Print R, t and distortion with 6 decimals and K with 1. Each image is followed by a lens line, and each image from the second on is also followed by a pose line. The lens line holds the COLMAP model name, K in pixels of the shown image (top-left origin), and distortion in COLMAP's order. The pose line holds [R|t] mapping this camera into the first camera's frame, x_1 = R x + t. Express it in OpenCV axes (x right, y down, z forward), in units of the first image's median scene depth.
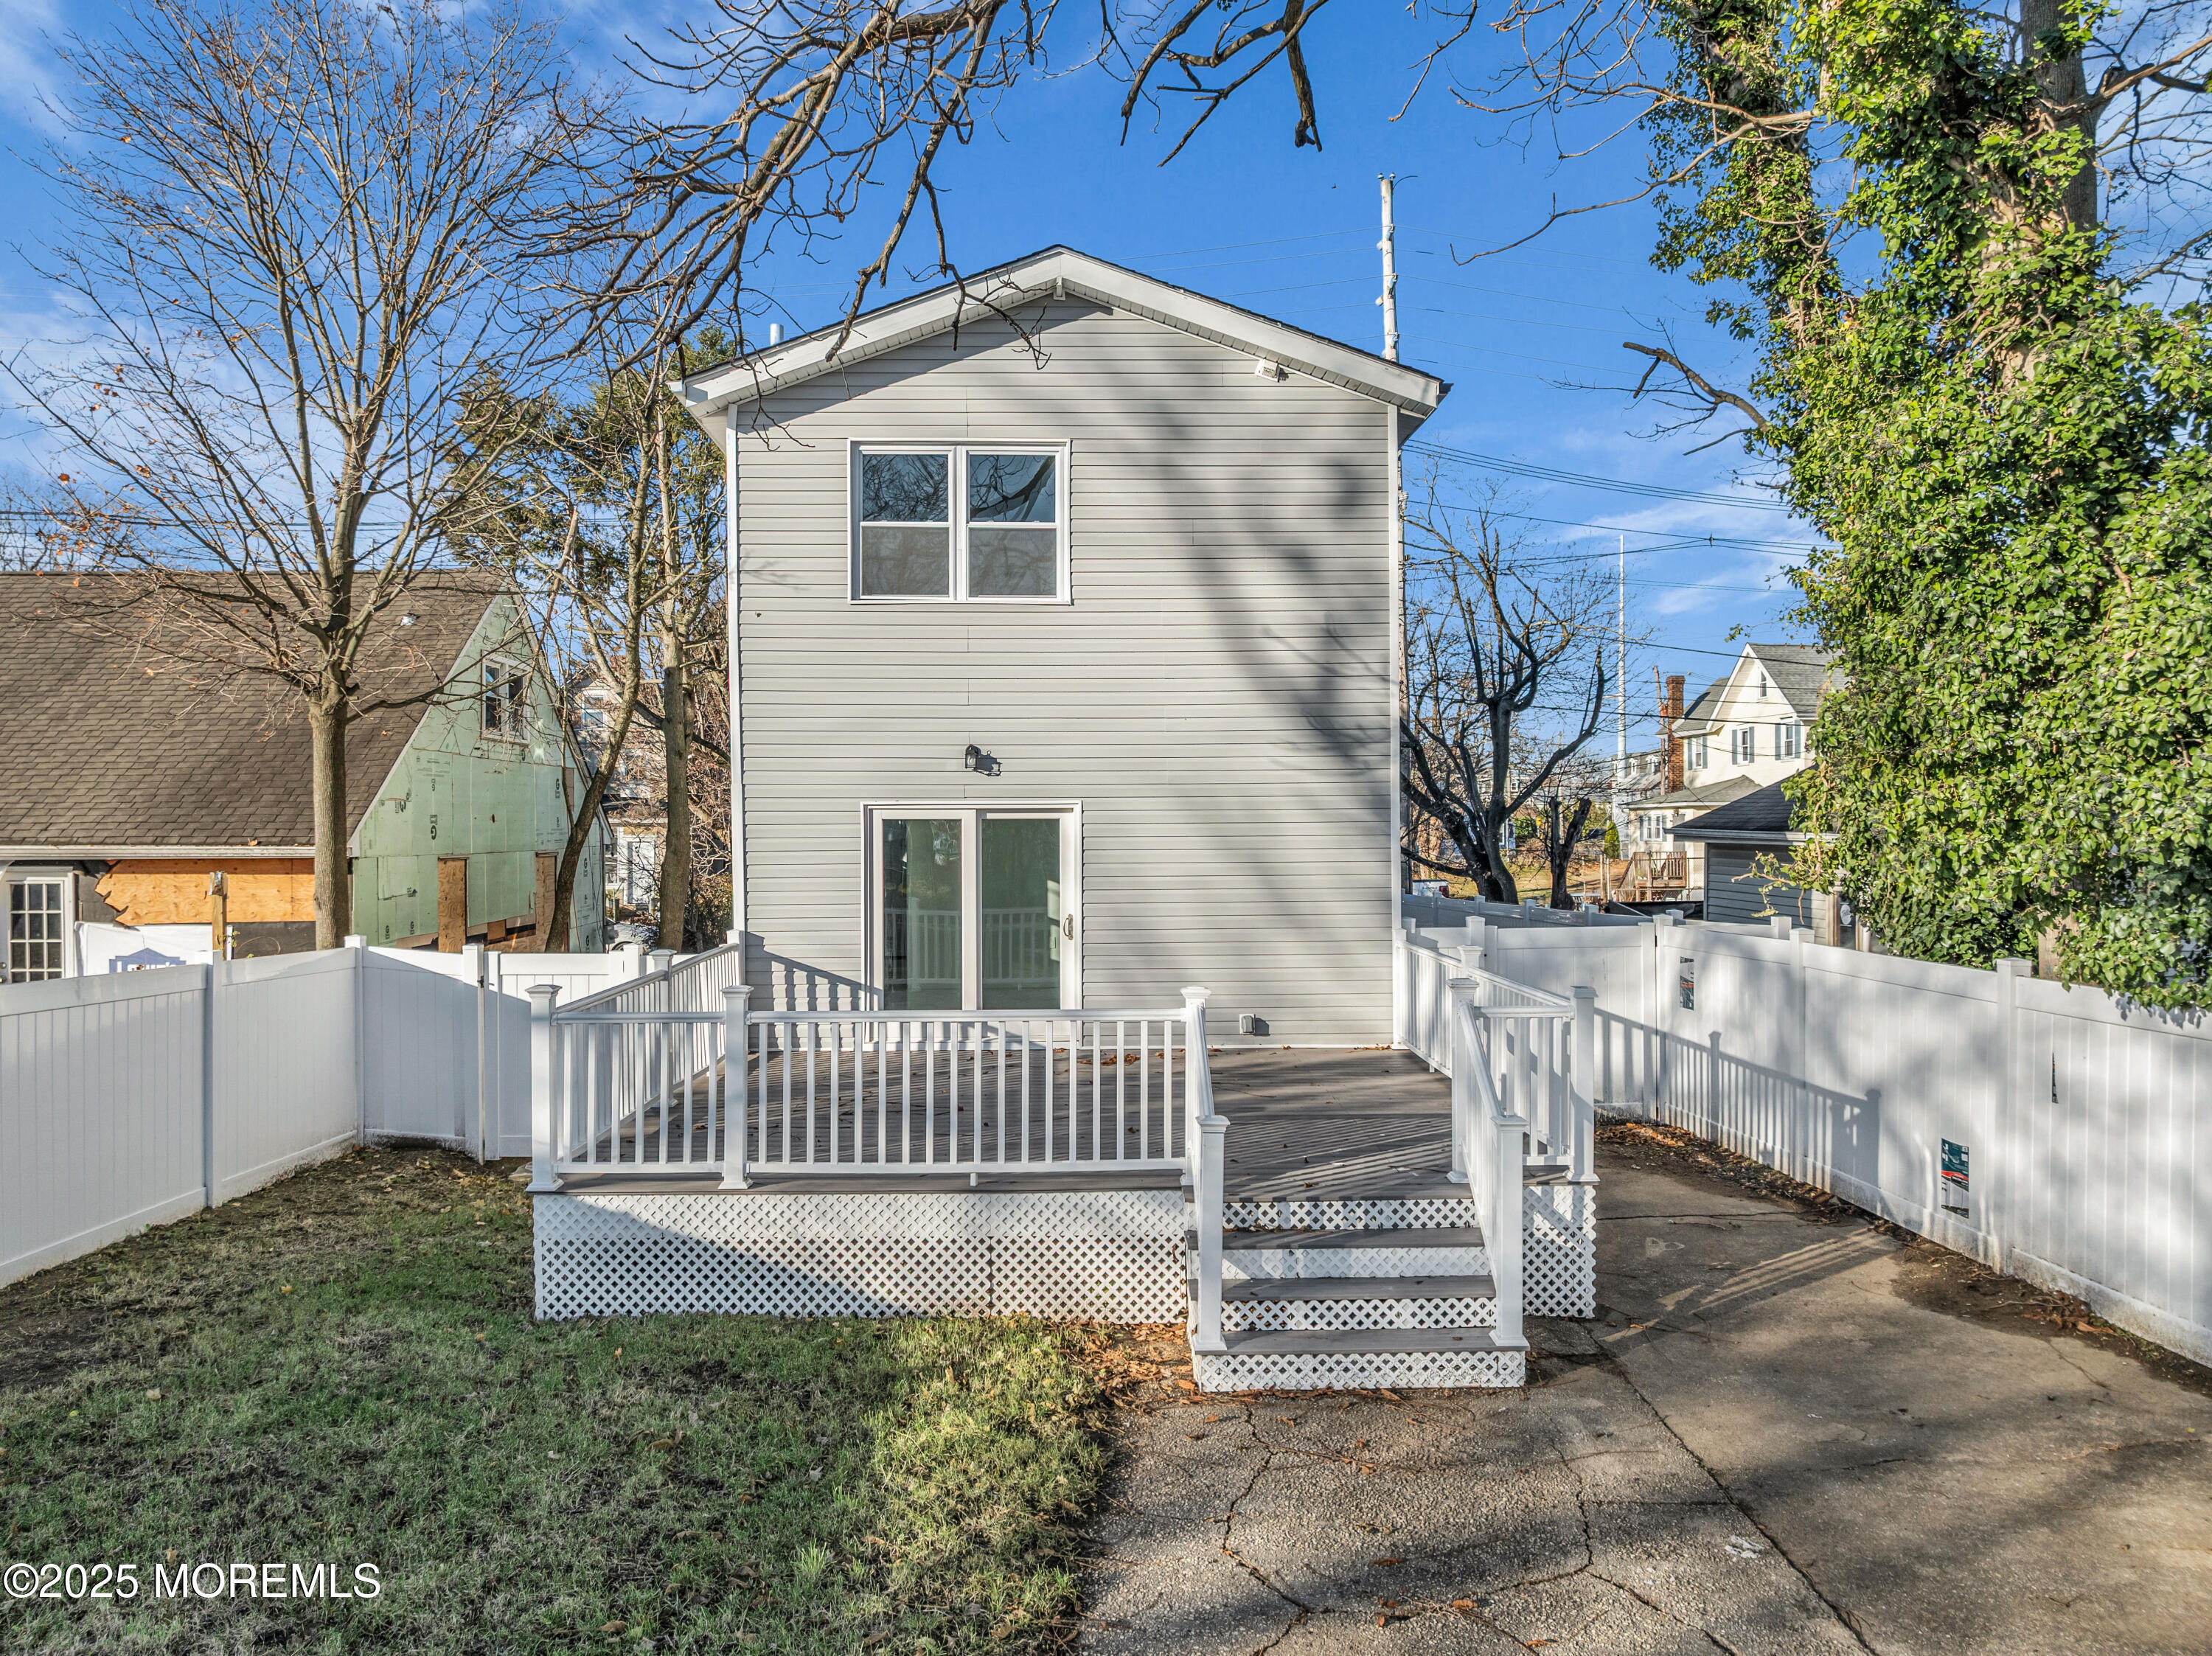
lens RADIAL K [[1534.2, 0, 1106.0], [0, 1534.2, 828.0], [0, 0, 1]] dist [-0.001974, -0.000665]
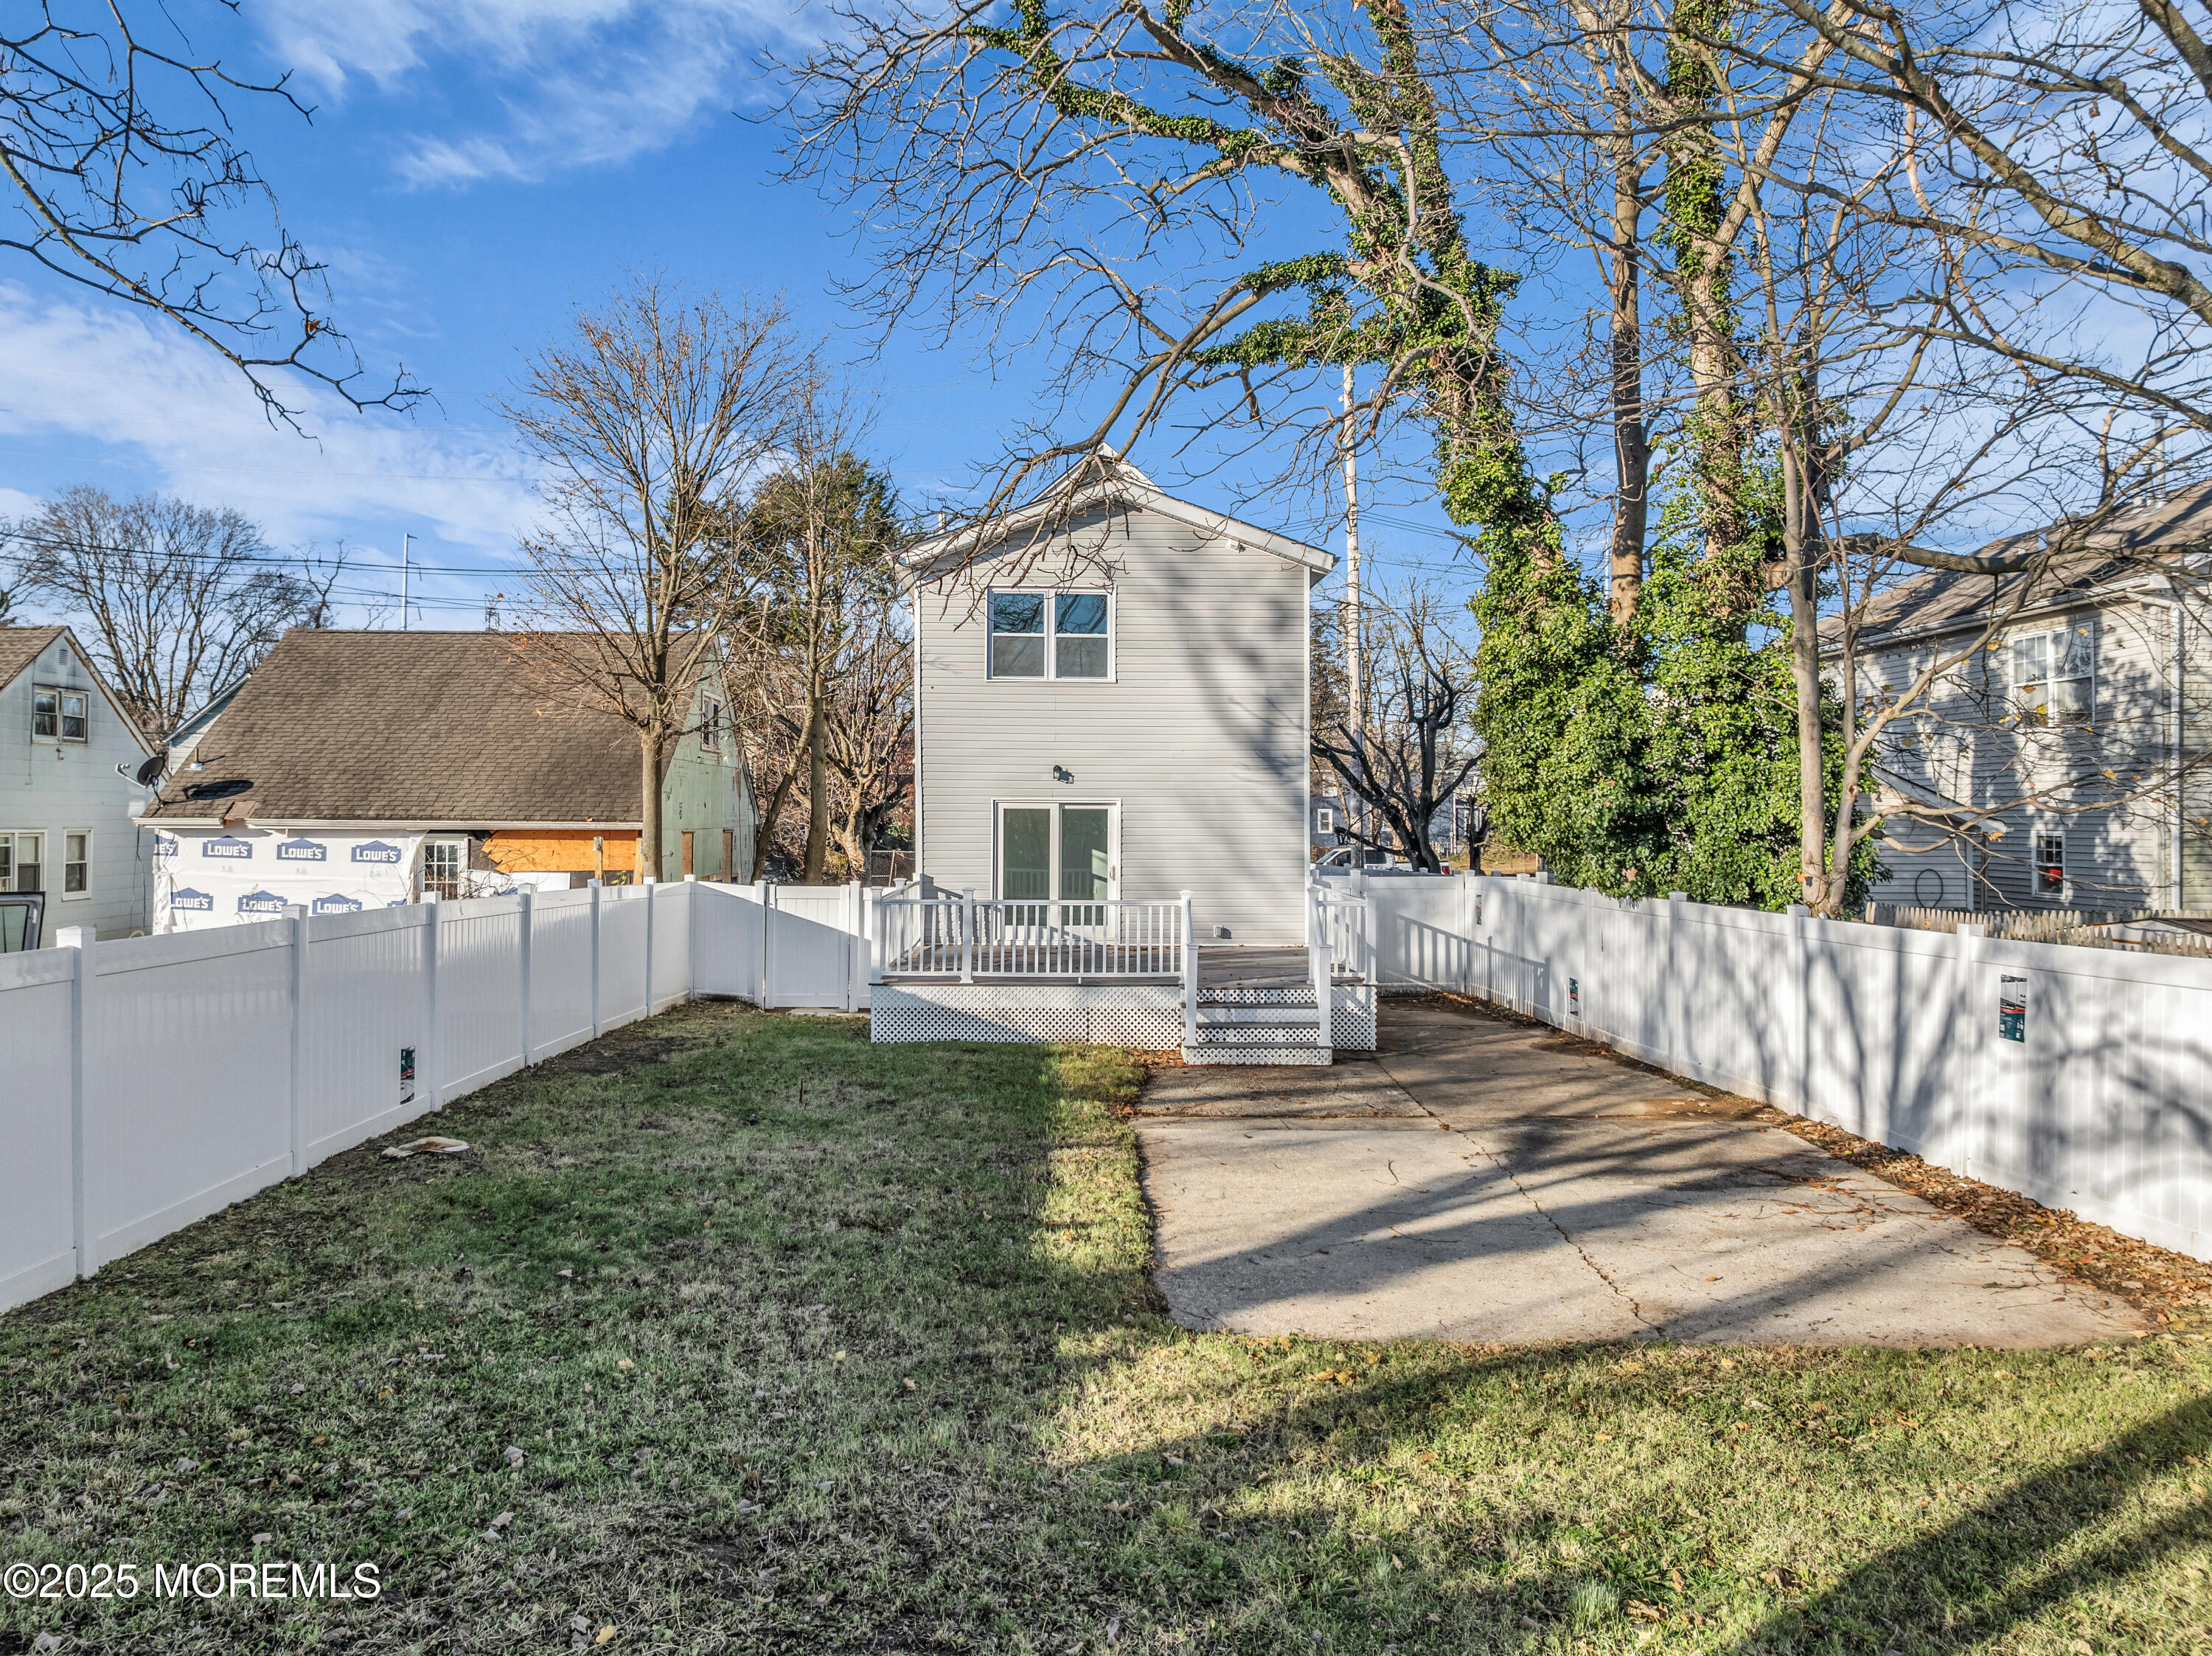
lens RADIAL K [[1534.2, 0, 1106.0], [0, 1534.2, 828.0], [0, 0, 1]] dist [-0.001974, -0.000665]
pose [[0.999964, 0.008537, 0.000277, -0.033538], [-0.008539, 0.999940, 0.006795, 0.003234], [-0.000219, -0.006797, 0.999977, -0.698511]]
